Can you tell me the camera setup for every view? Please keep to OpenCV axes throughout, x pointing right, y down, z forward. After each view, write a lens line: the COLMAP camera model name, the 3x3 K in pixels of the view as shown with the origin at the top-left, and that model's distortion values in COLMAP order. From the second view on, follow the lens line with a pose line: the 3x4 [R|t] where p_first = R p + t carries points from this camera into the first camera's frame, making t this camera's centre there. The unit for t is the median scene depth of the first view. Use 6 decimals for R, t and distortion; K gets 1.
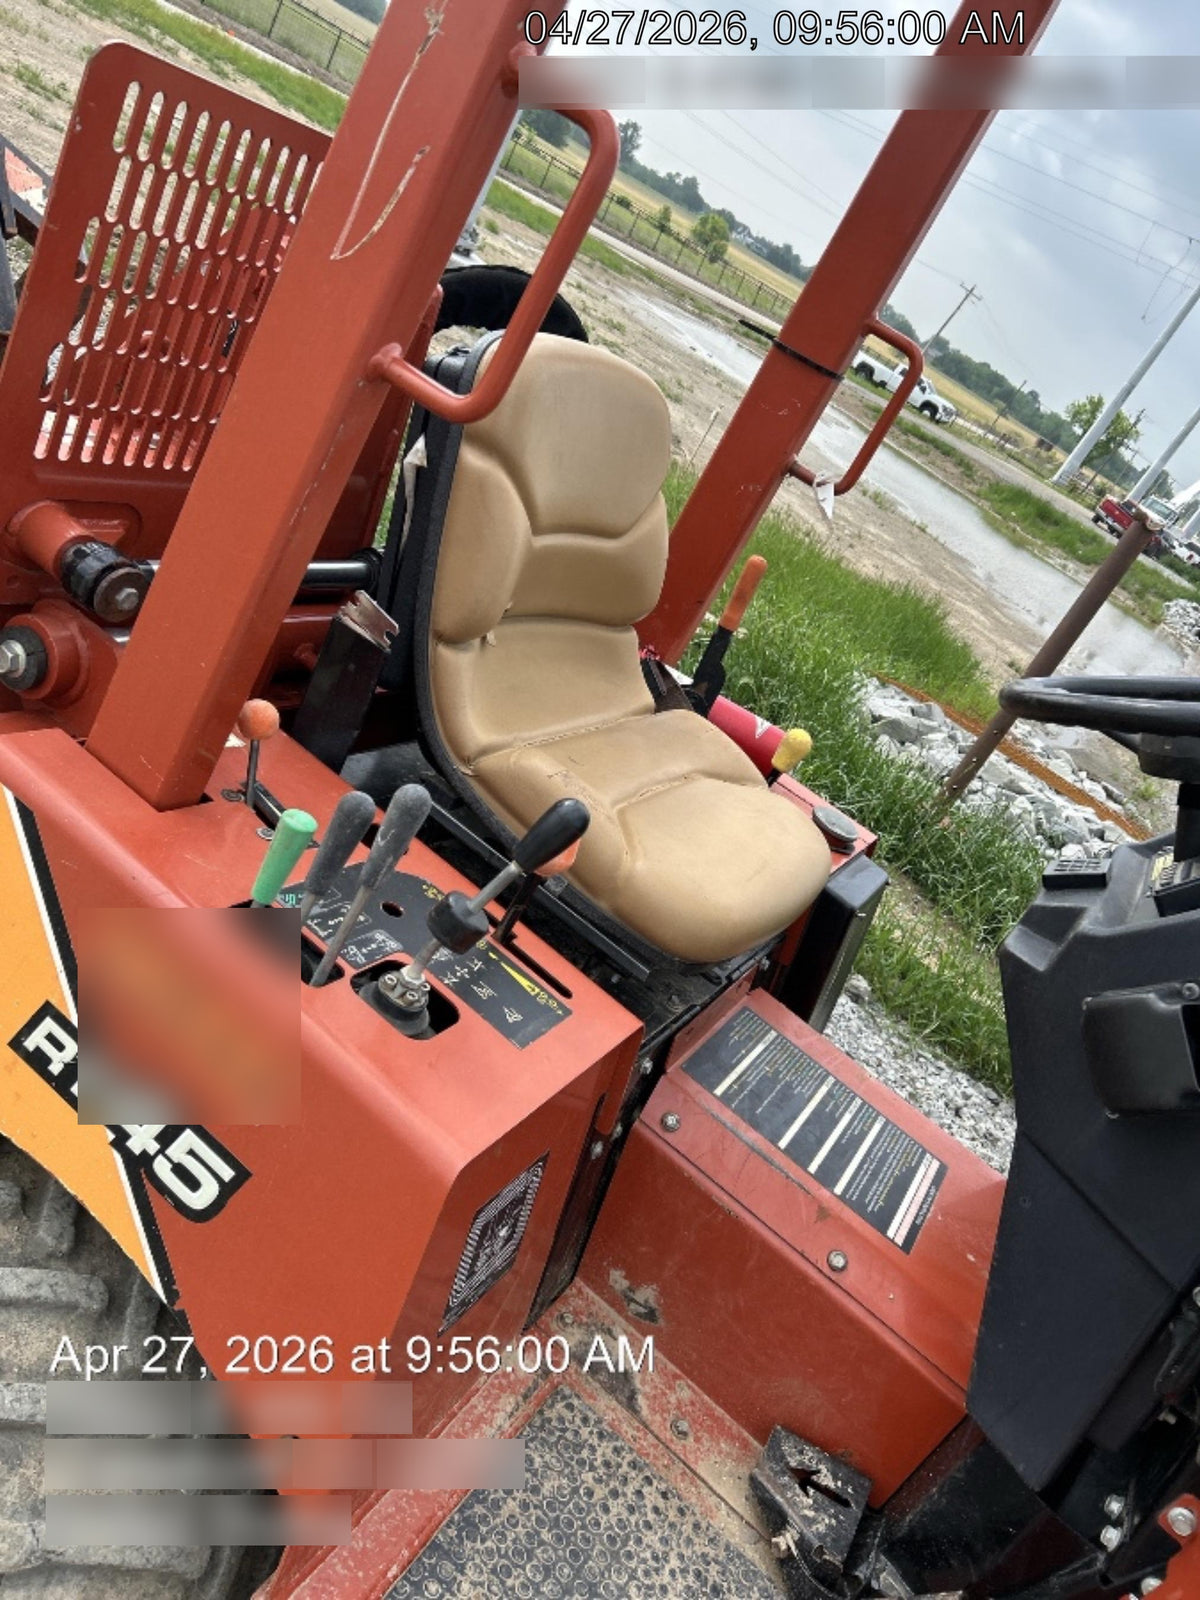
lens RADIAL K [[1232.4, 0, 600.0], [0, 1232.4, 800.0], [0, 0, 1]] dist [0.002309, 0.006502]
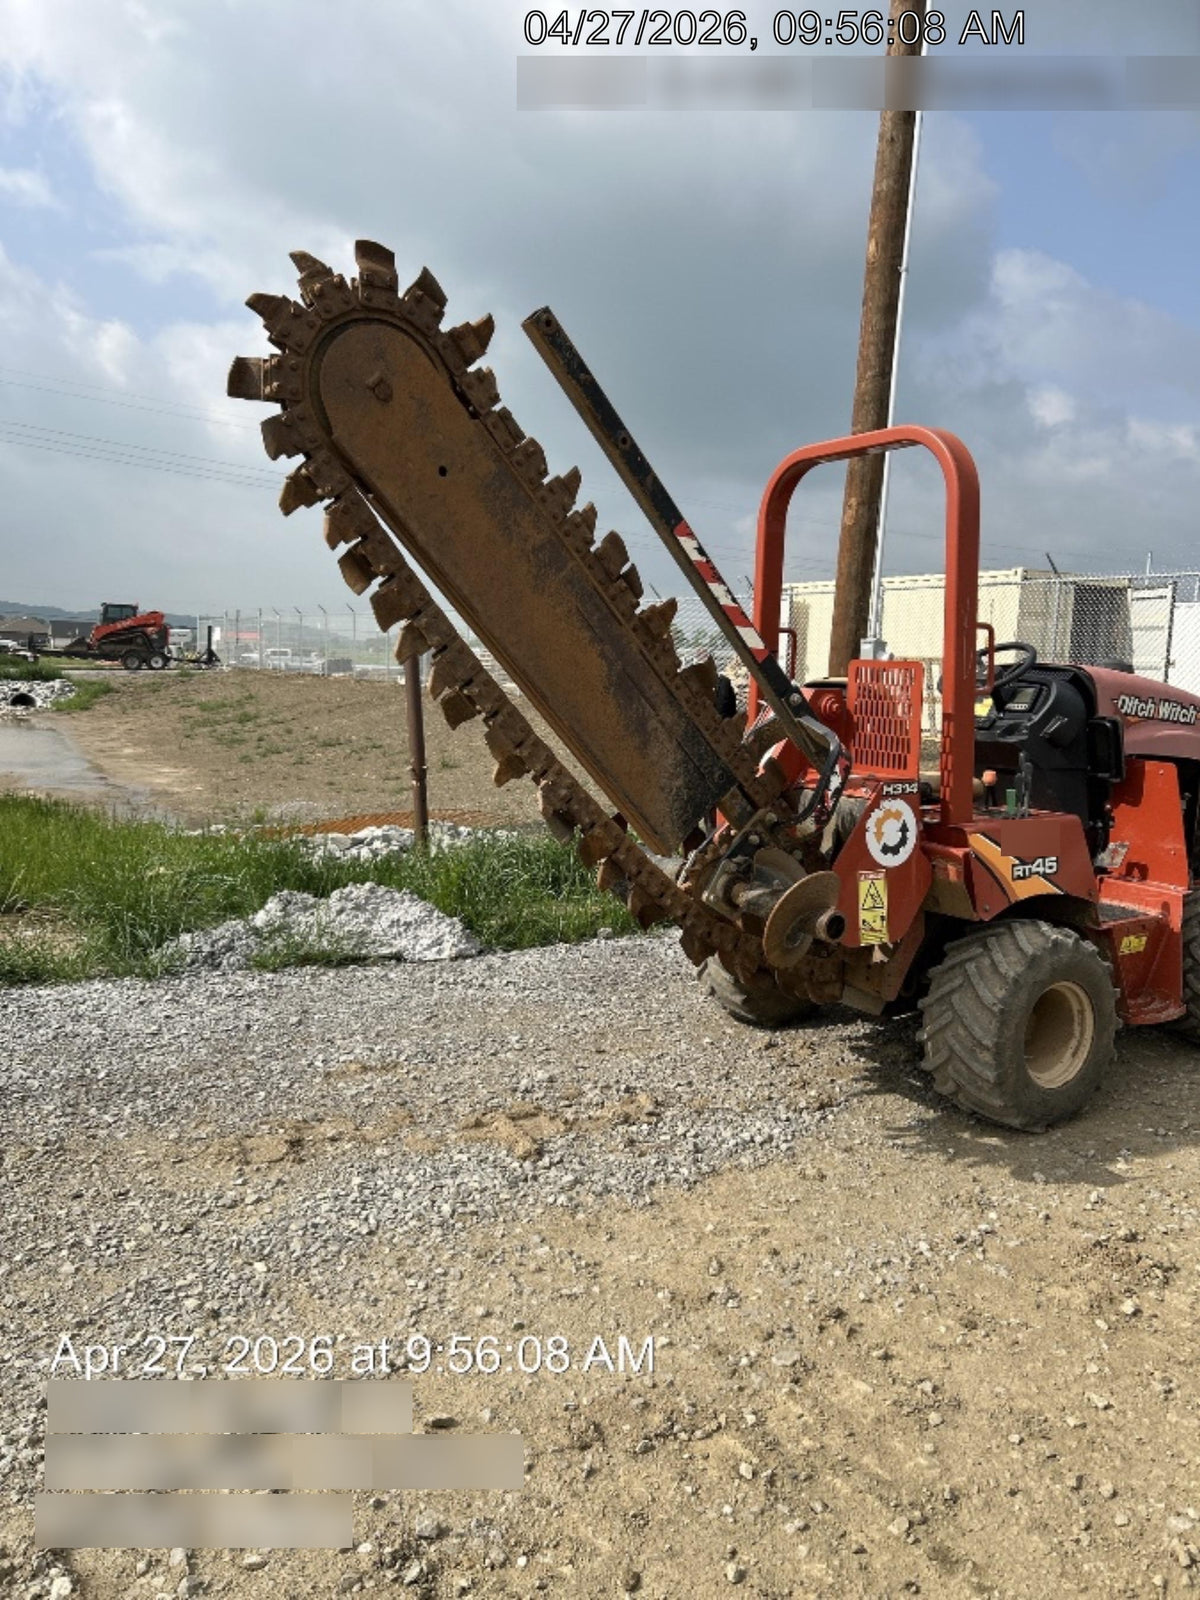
lens RADIAL K [[1232.4, 0, 600.0], [0, 1232.4, 800.0], [0, 0, 1]] dist [0.002309, 0.006502]
pose [[0.424623, -0.556205, 0.714374, -3.191994], [0.574509, 0.775364, 0.262204, -1.544259], [-0.699739, 0.299076, 0.648782, -0.616672]]
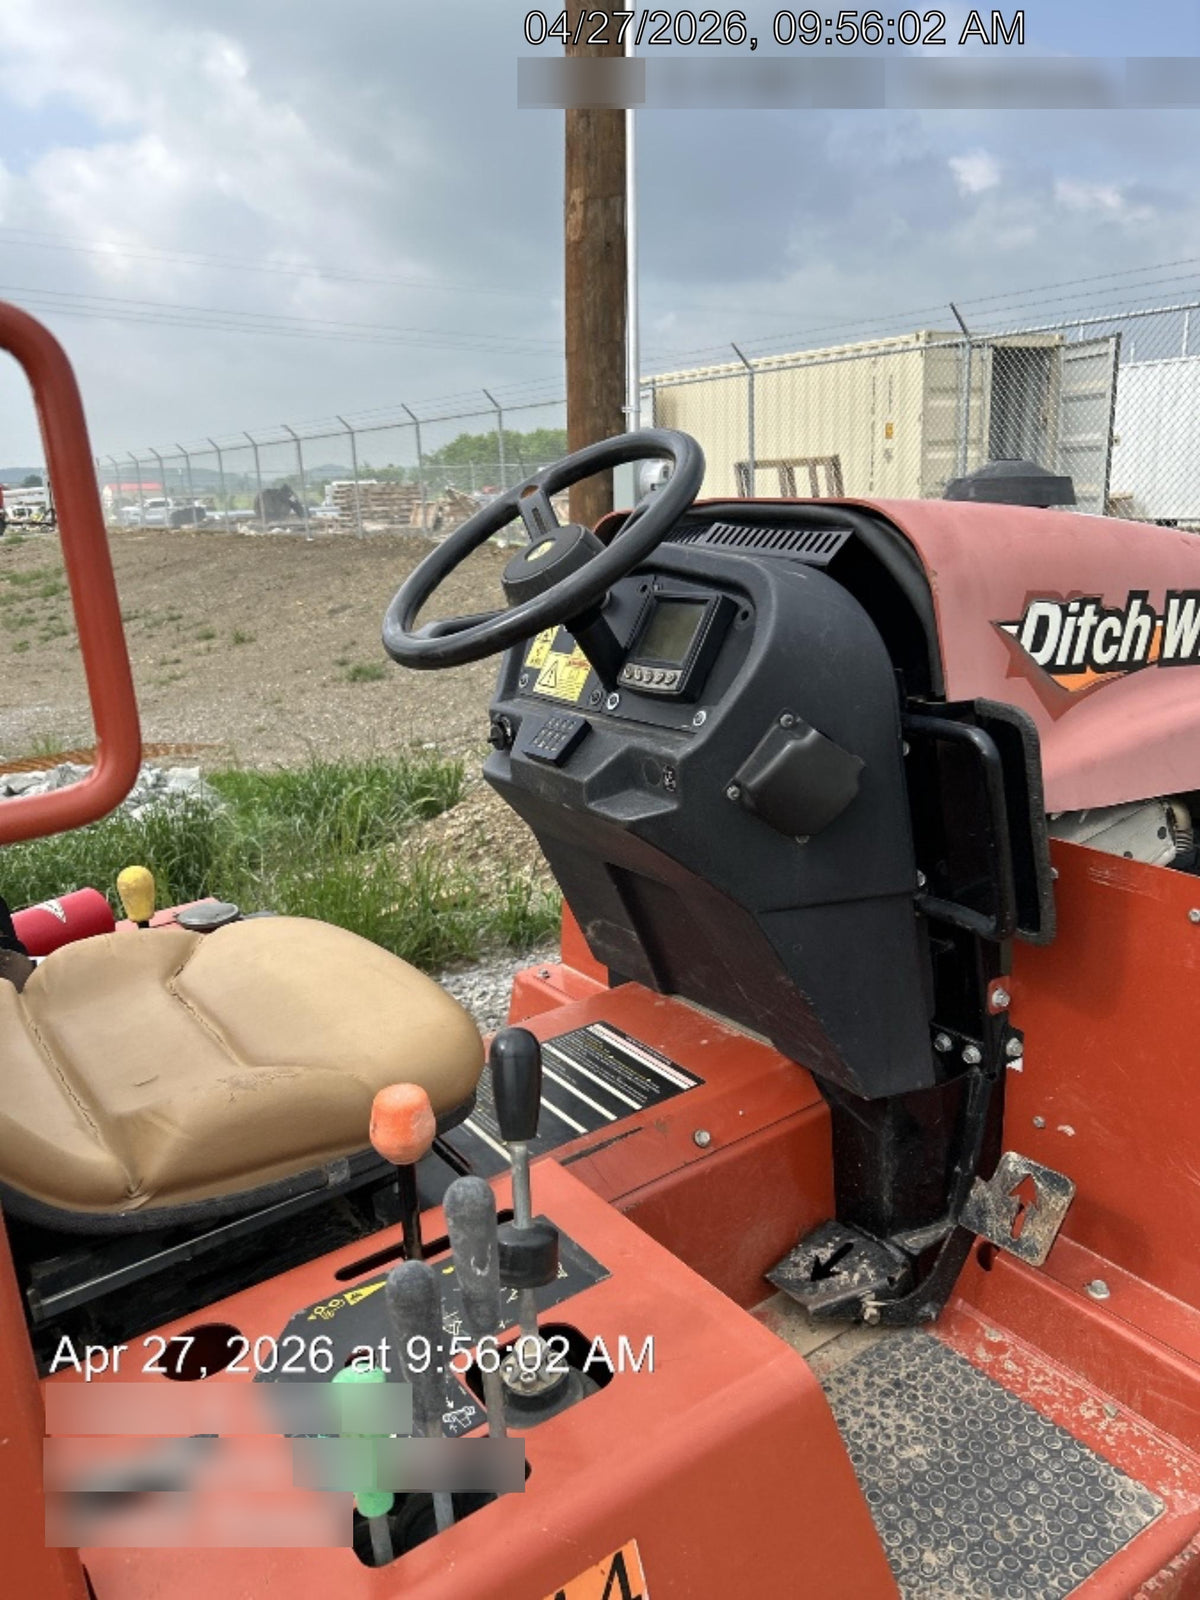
lens RADIAL K [[1213.7, 0, 600.0], [0, 1213.7, 800.0], [0, 0, 1]] dist [-0.007122, -0.005041]
pose [[0.346464, -0.689792, 0.635728, -0.322974], [0.626895, 0.674403, 0.390107, -0.307323], [-0.697829, 0.263376, 0.666083, 0.307302]]
